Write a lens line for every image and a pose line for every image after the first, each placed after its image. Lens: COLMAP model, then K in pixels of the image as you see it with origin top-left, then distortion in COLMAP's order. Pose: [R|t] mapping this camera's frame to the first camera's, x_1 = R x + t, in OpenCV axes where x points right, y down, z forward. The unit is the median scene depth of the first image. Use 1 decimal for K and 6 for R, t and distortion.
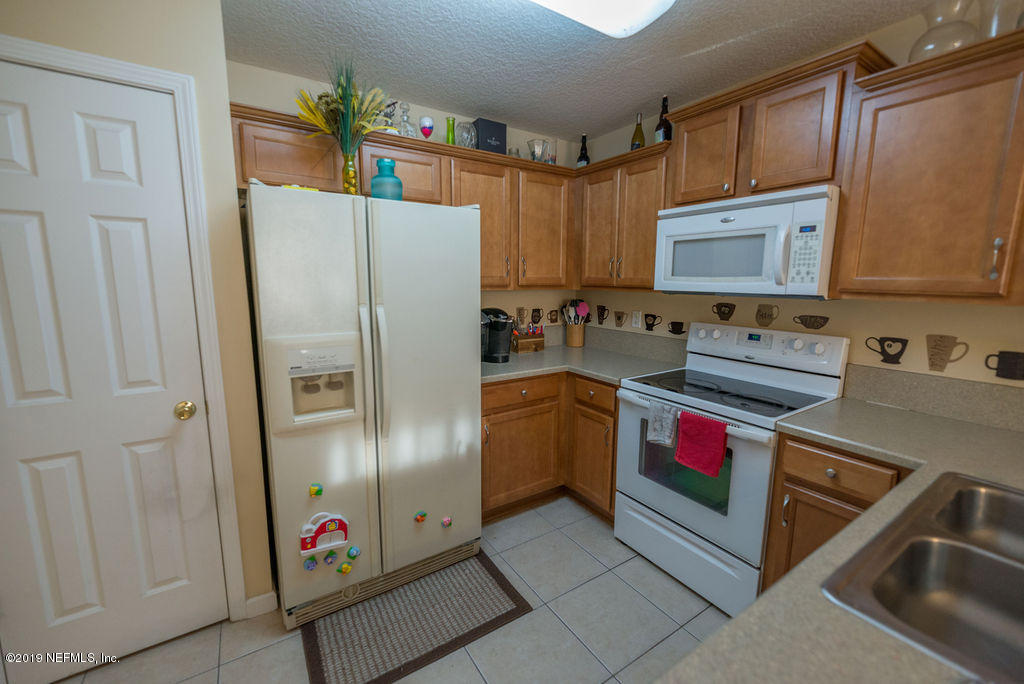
lens RADIAL K [[411.8, 0, 510.2], [0, 411.8, 338.7], [0, 0, 1]] dist [-0.002111, -0.000137]
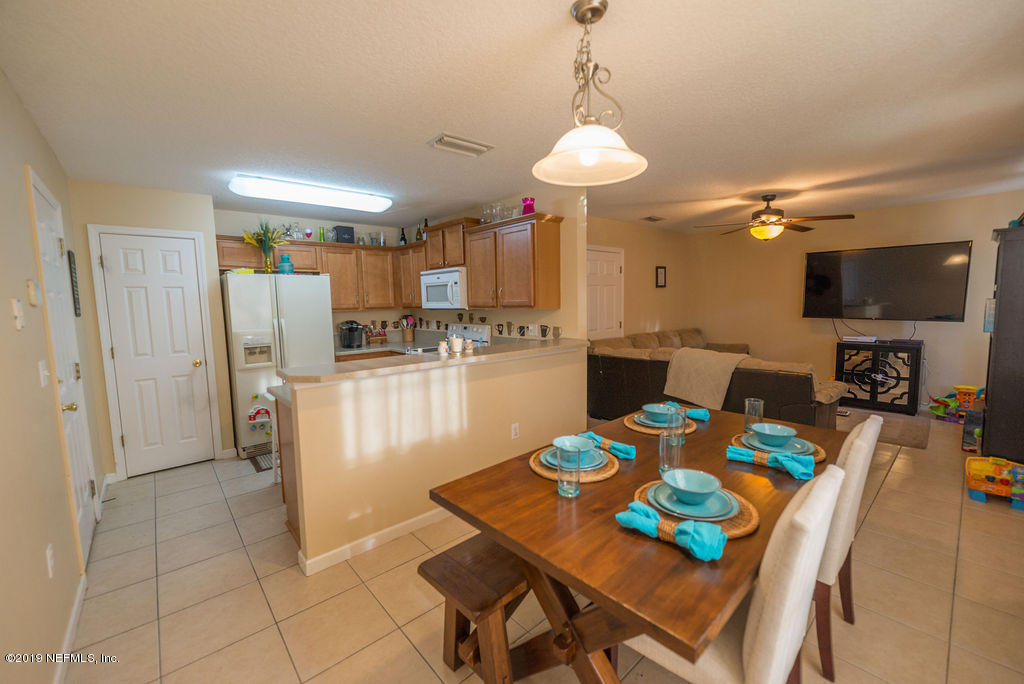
lens RADIAL K [[411.8, 0, 510.2], [0, 411.8, 338.7], [0, 0, 1]] dist [-0.002111, -0.000137]
pose [[0.989195, -0.041481, 0.140614, 0.570752], [0.048854, 0.997584, -0.049390, 0.192880], [-0.138226, 0.055726, 0.988832, -1.349370]]
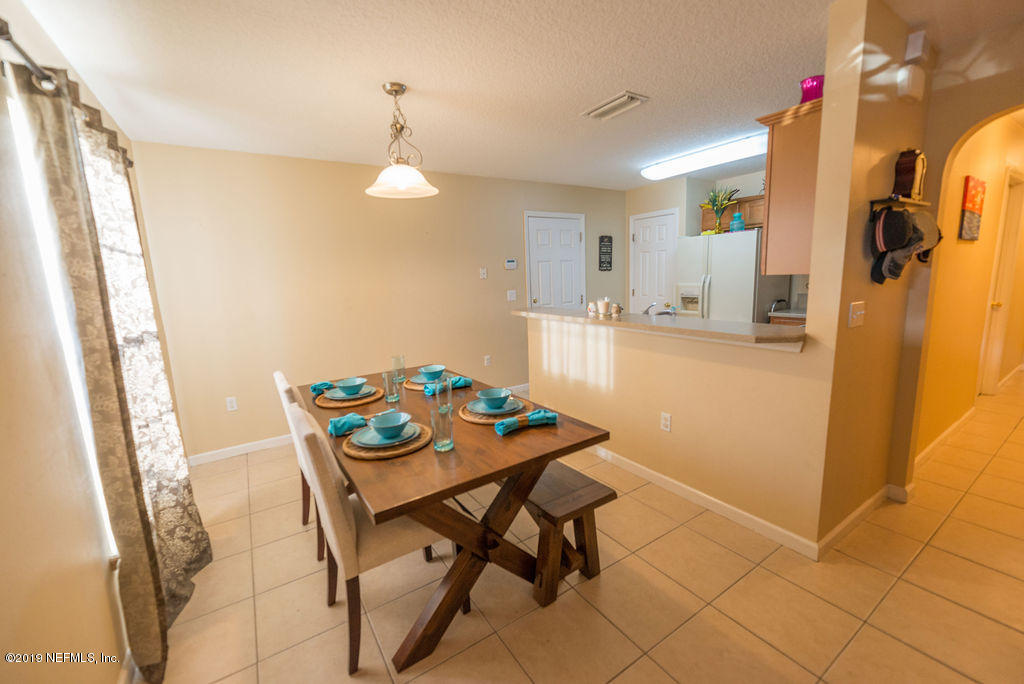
lens RADIAL K [[417.4, 0, 510.0], [0, 417.4, 345.9], [0, 0, 1]] dist [-0.000327, -0.000022]
pose [[0.001569, 0.164753, -0.986334, 2.156664], [-0.098198, 0.981593, 0.163805, 0.051395], [0.995166, 0.096599, 0.017718, -0.271450]]
